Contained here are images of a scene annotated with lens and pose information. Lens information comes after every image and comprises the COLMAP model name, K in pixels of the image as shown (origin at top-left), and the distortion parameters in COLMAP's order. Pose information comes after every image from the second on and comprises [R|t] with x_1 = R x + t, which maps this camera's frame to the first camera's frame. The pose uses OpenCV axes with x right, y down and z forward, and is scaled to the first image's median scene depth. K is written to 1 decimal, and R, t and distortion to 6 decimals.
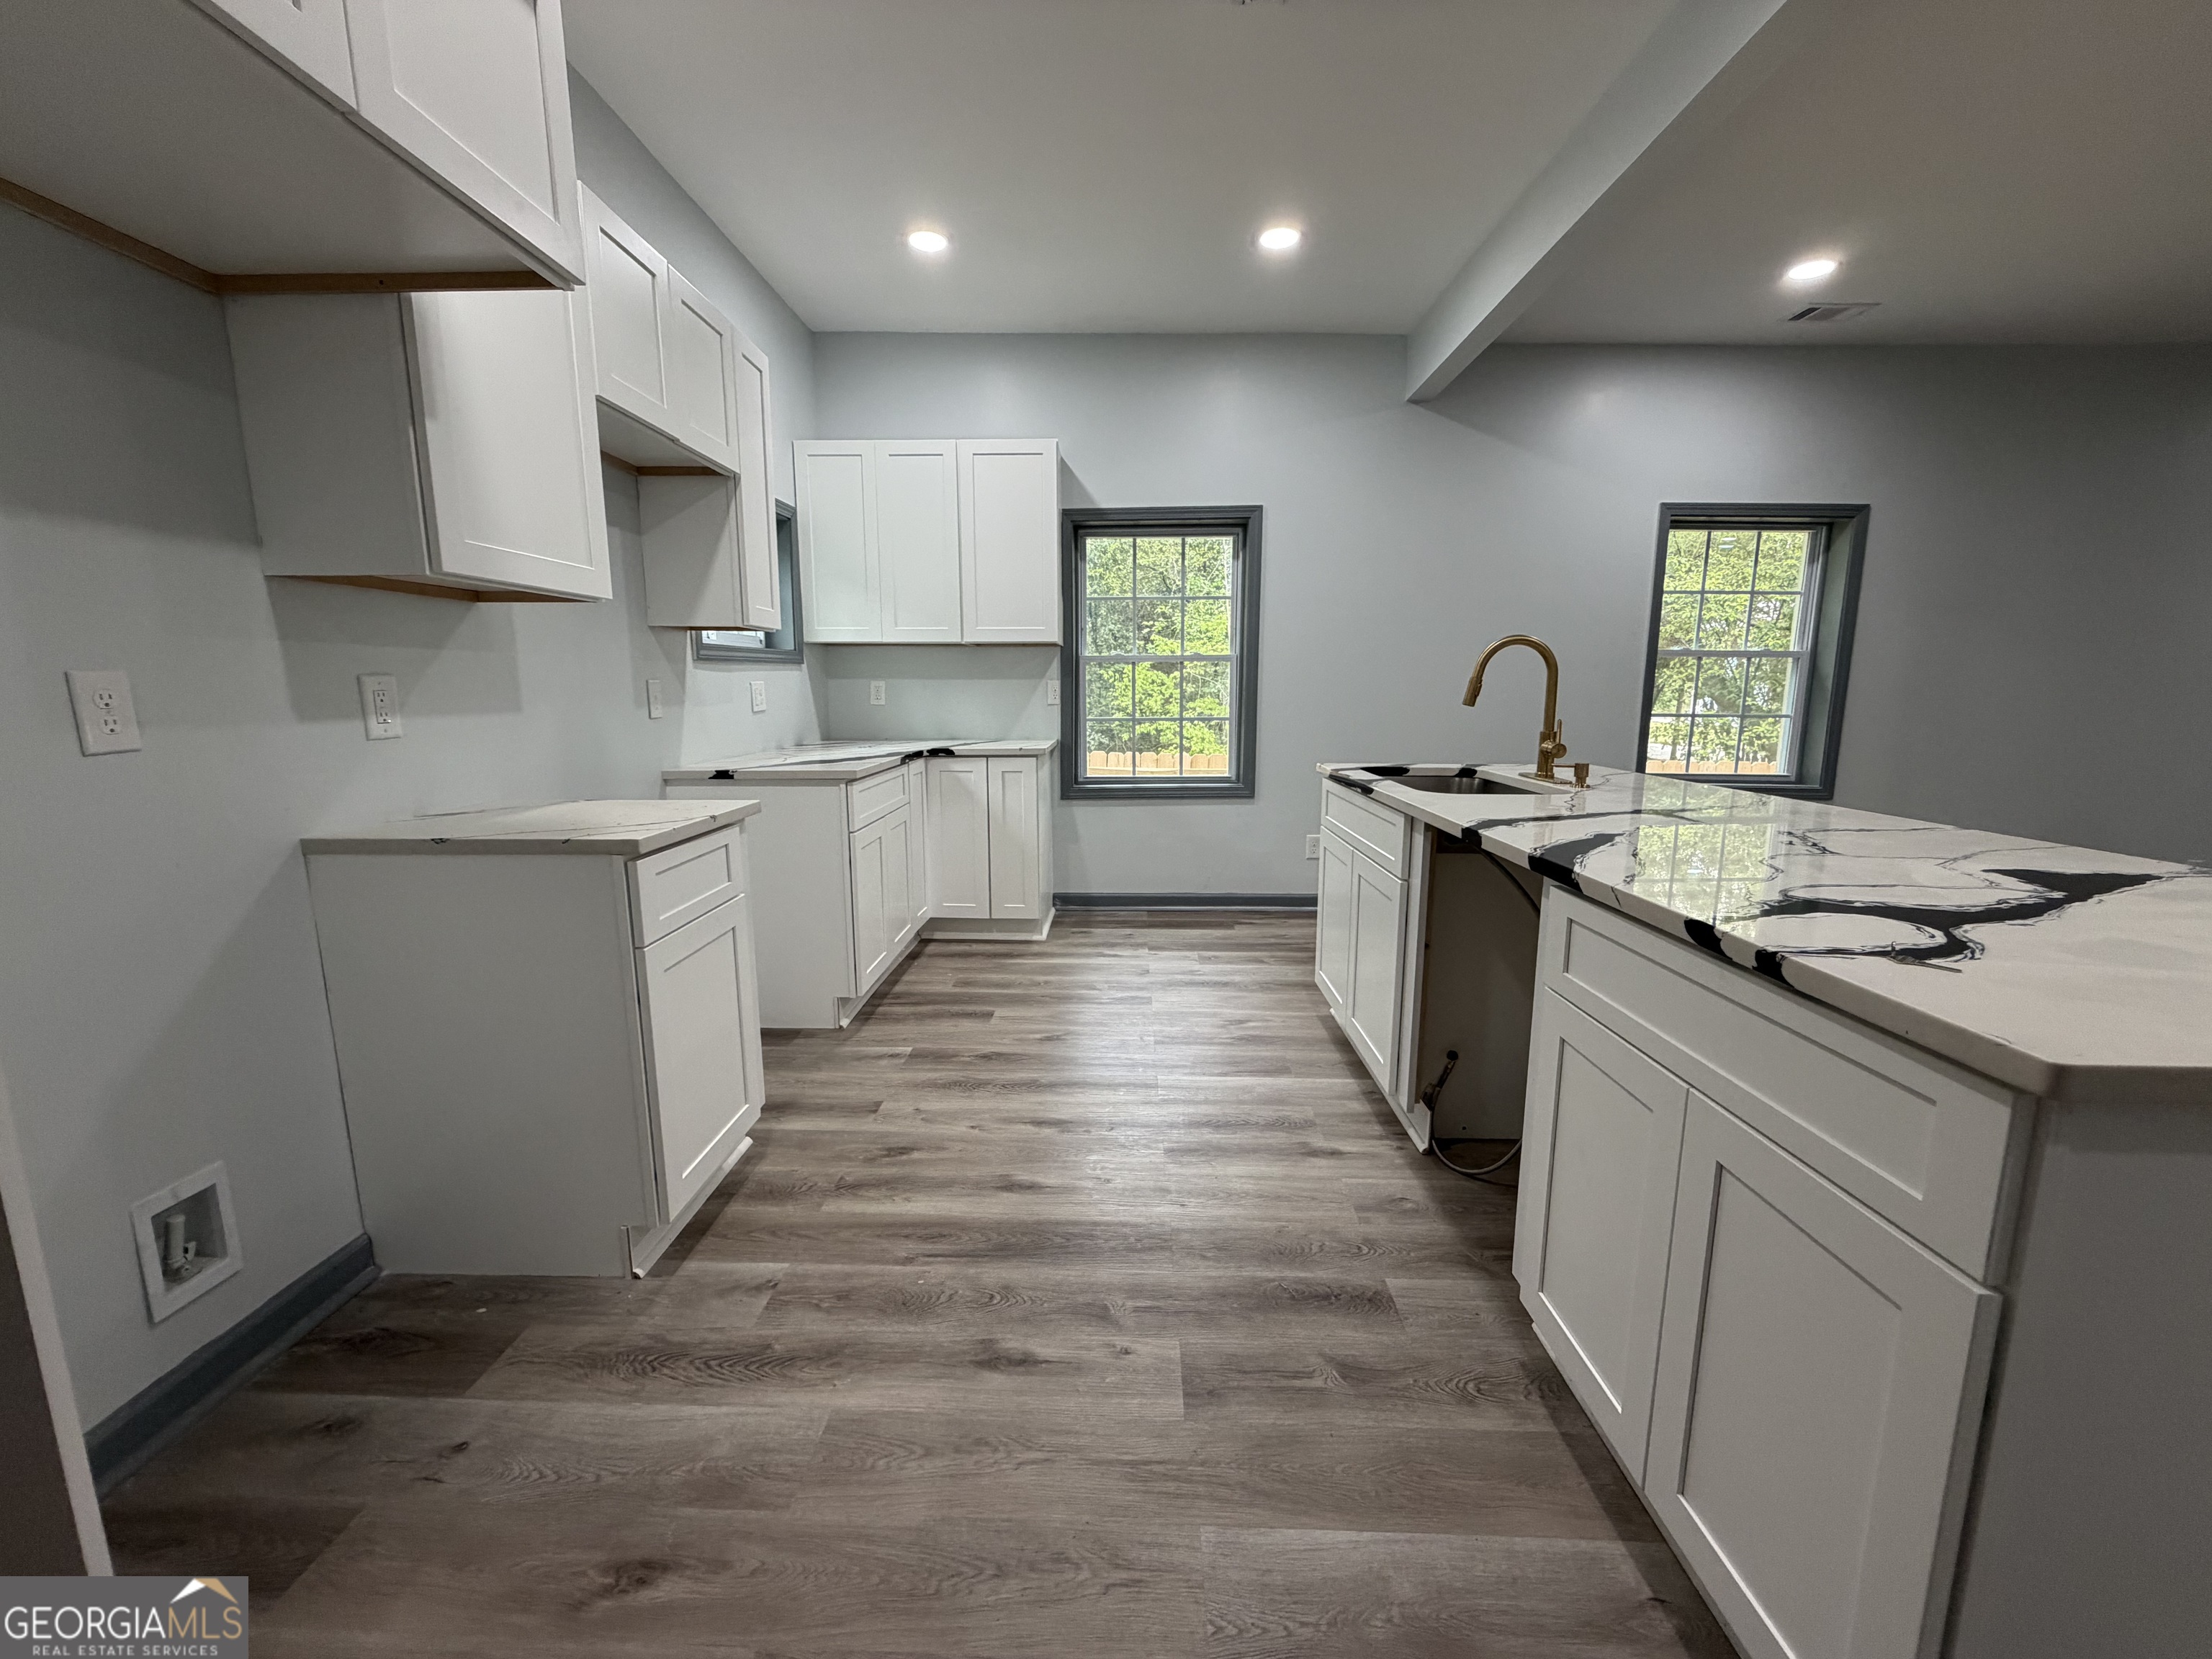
lens RADIAL K [[880.9, 0, 1100.9], [0, 880.9, 829.2], [0, 0, 1]] dist [-0.000893, 0.000079]
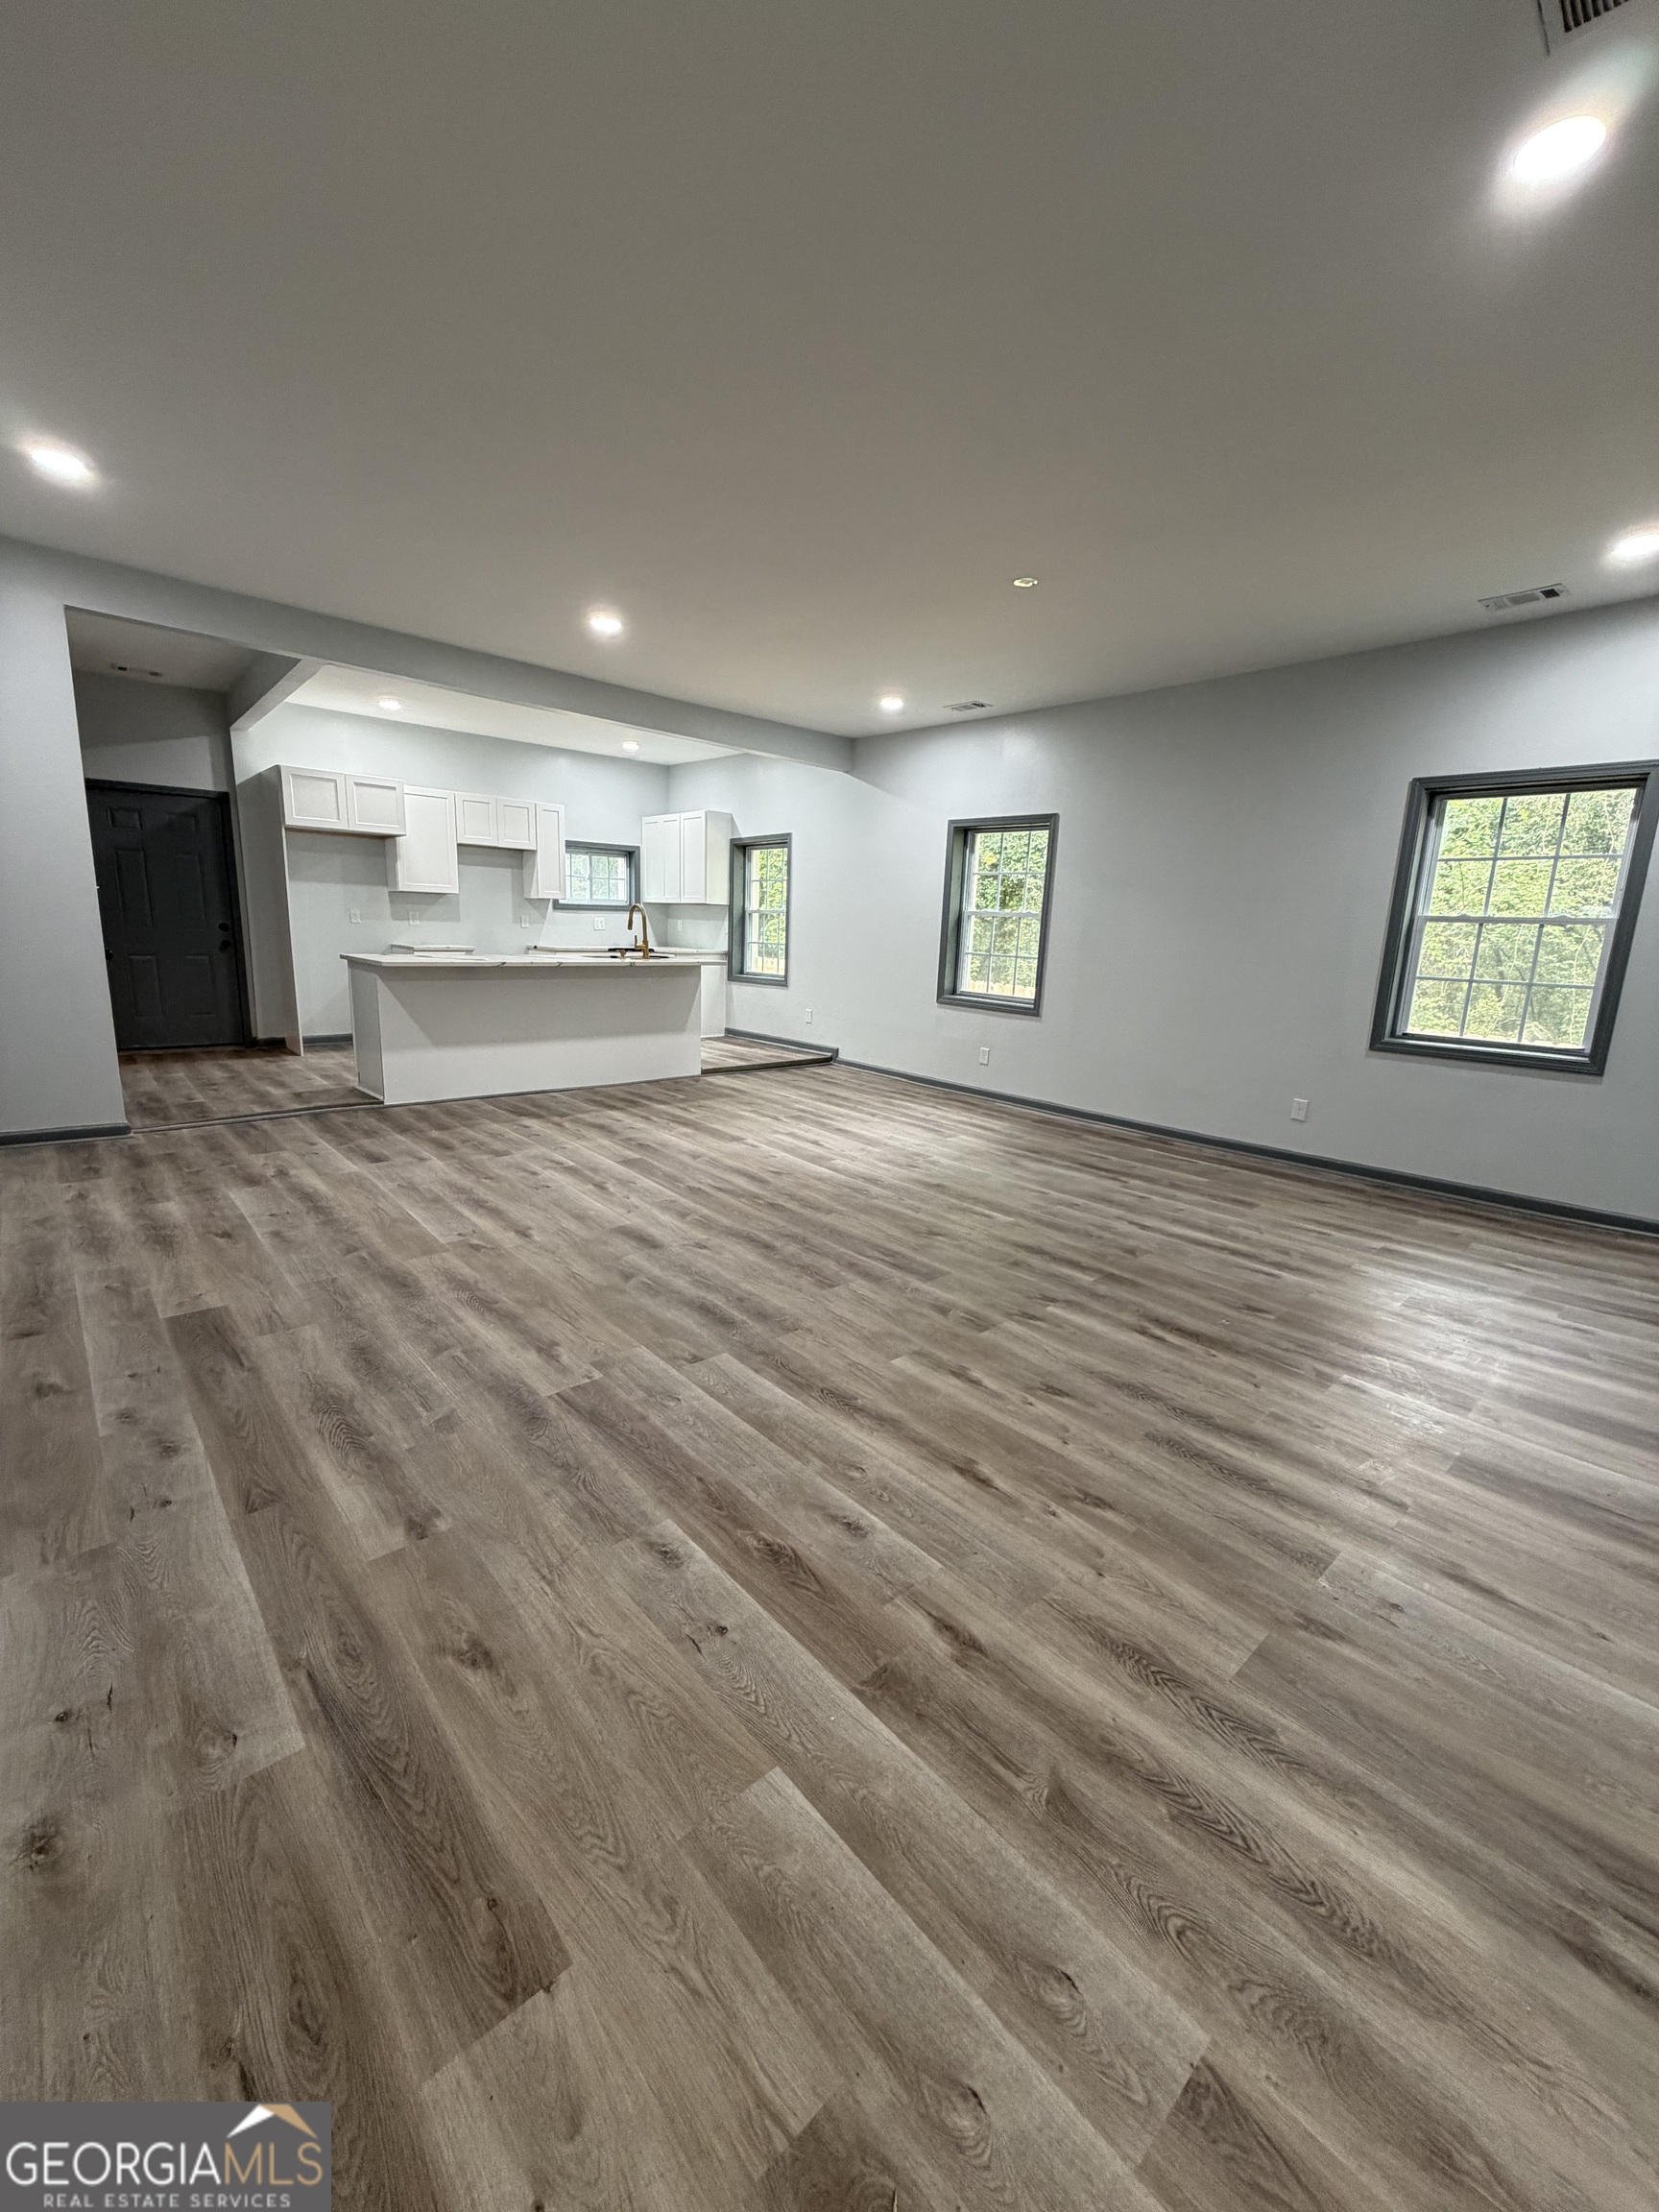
lens RADIAL K [[881.6, 0, 827.1], [0, 881.6, 1099.4], [0, 0, 1]] dist [0.000396, -0.000072]
pose [[0.688791, 0.165641, -0.705783, 4.042922], [-0.150808, 0.984989, 0.083990, 0.078266], [0.709100, 0.048586, 0.703431, -0.645952]]
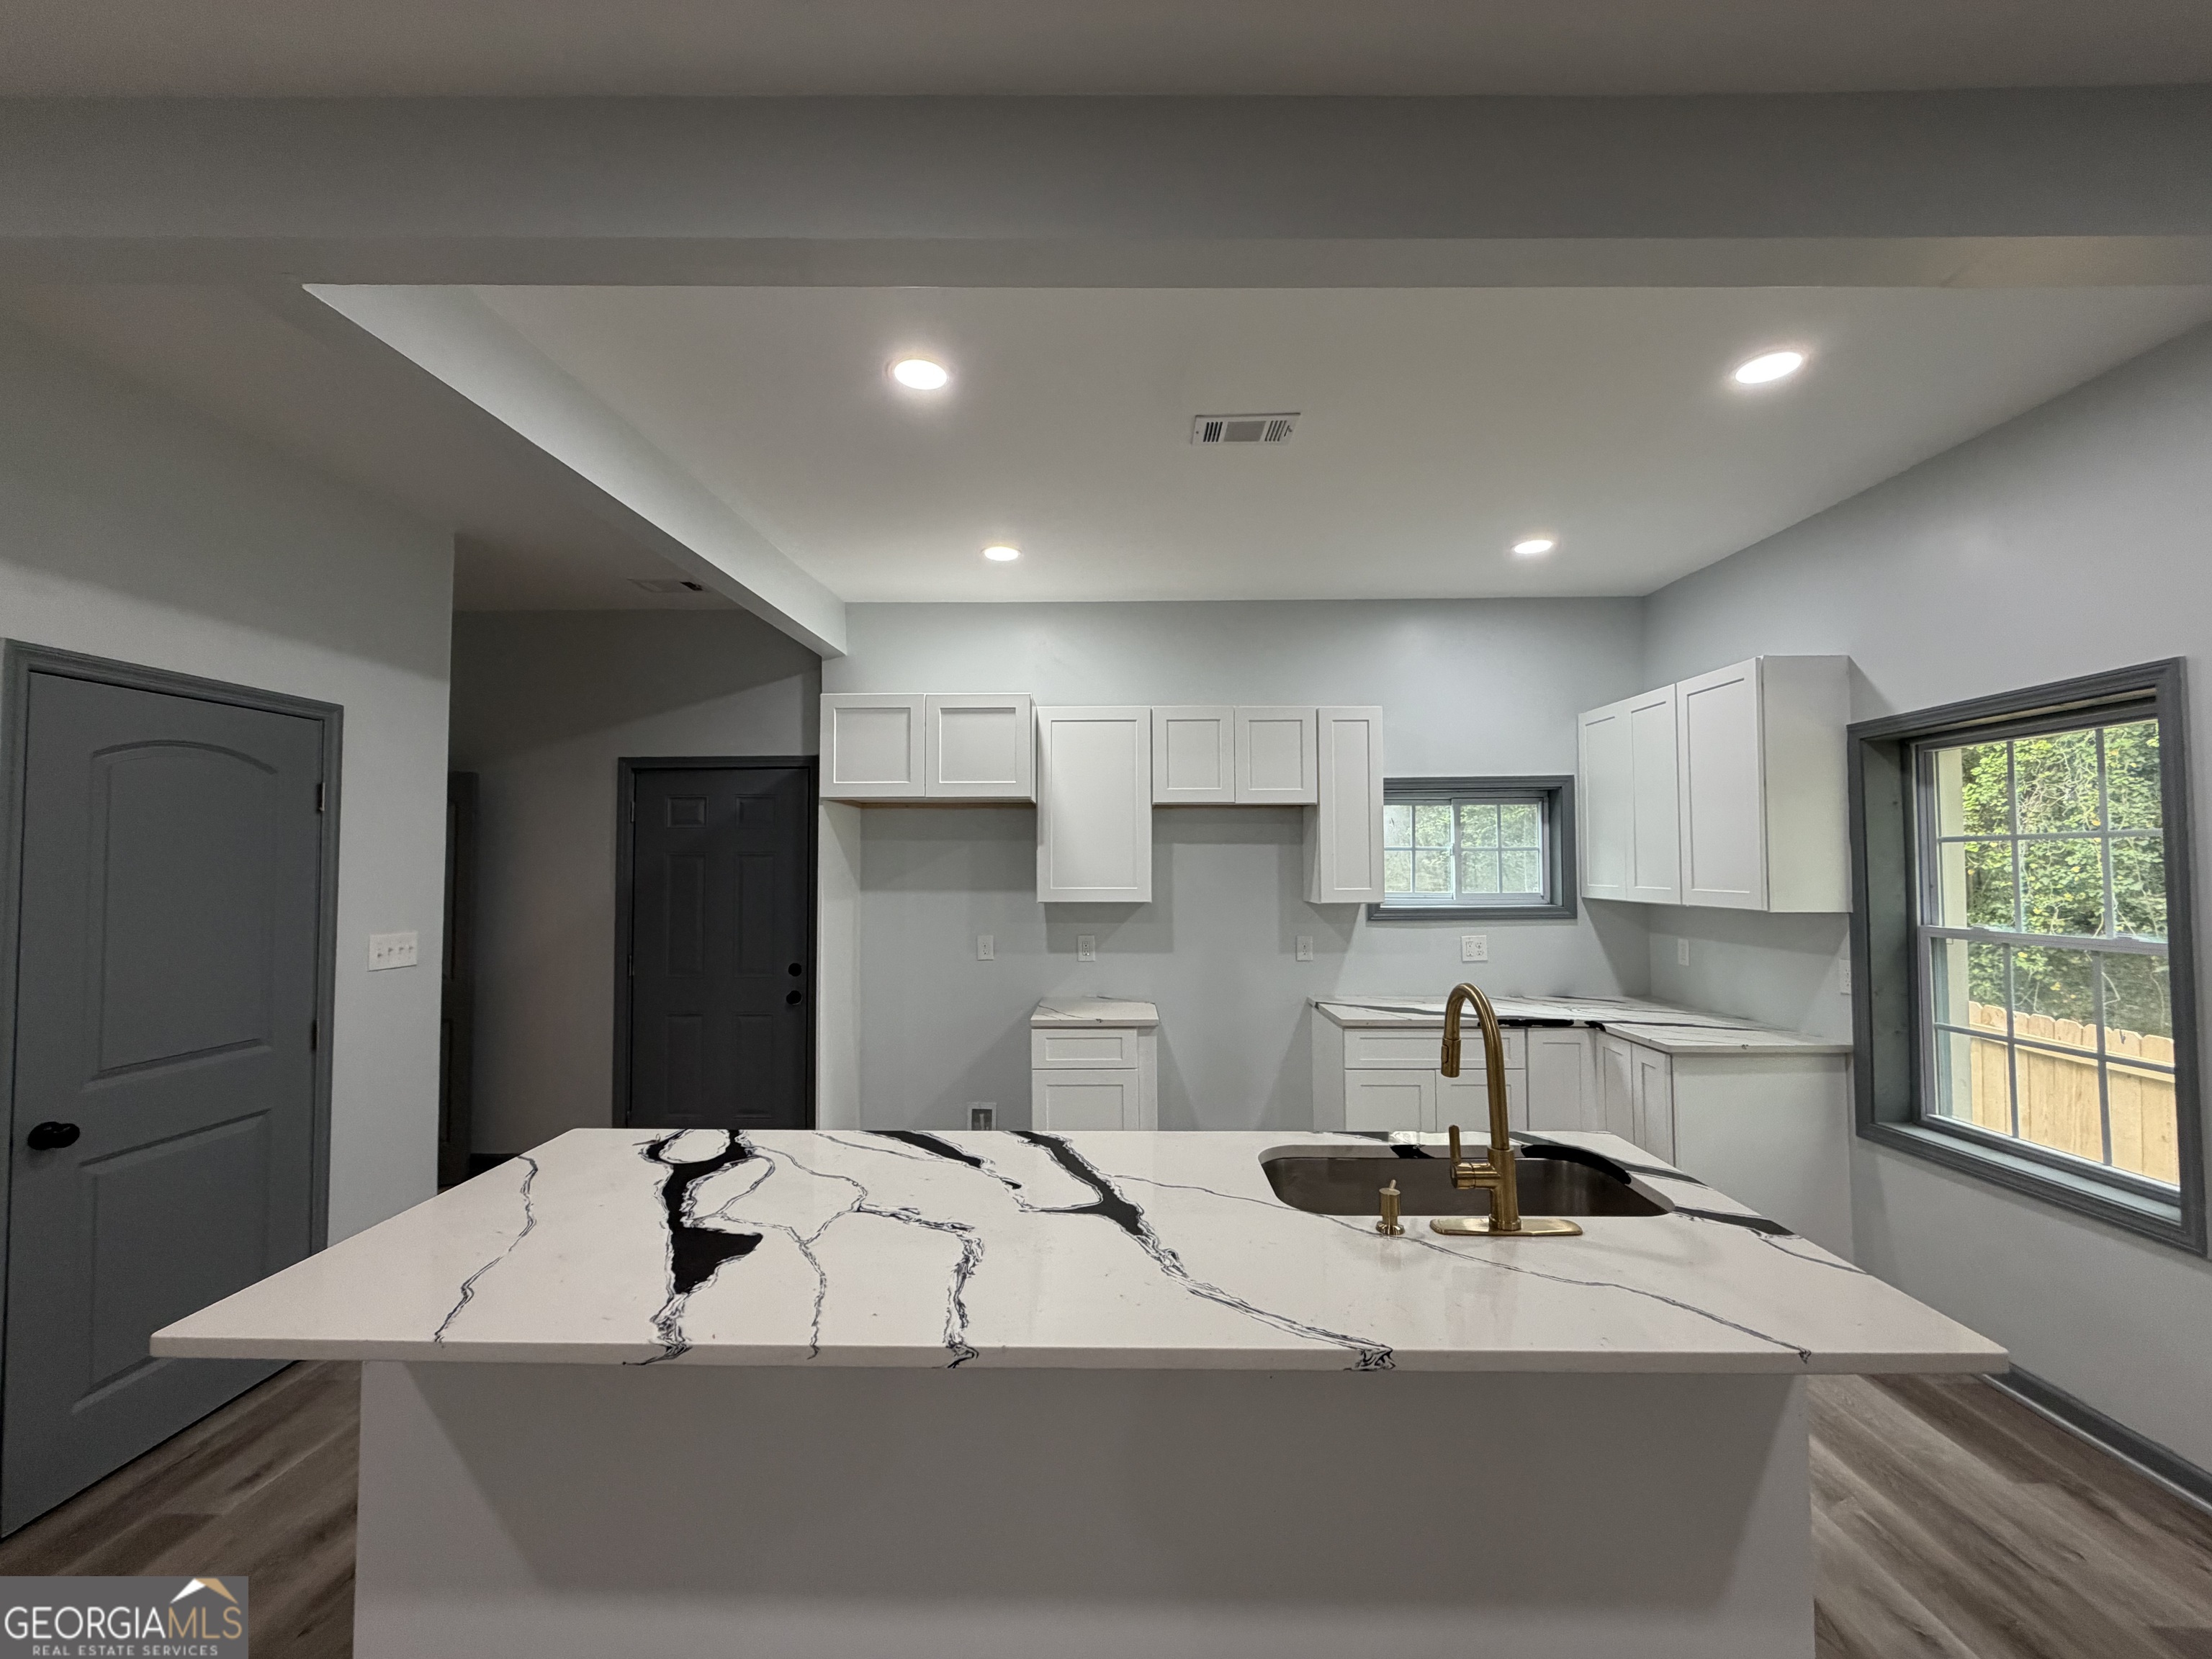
lens RADIAL K [[881.6, 0, 1101.3], [0, 881.6, 832.0], [0, 0, 1]] dist [0.000396, -0.000072]
pose [[0.012258, -0.036297, -0.999266, 1.598143], [-0.158948, 0.986564, -0.037785, -0.369810], [0.987211, 0.159294, 0.006324, 0.981831]]
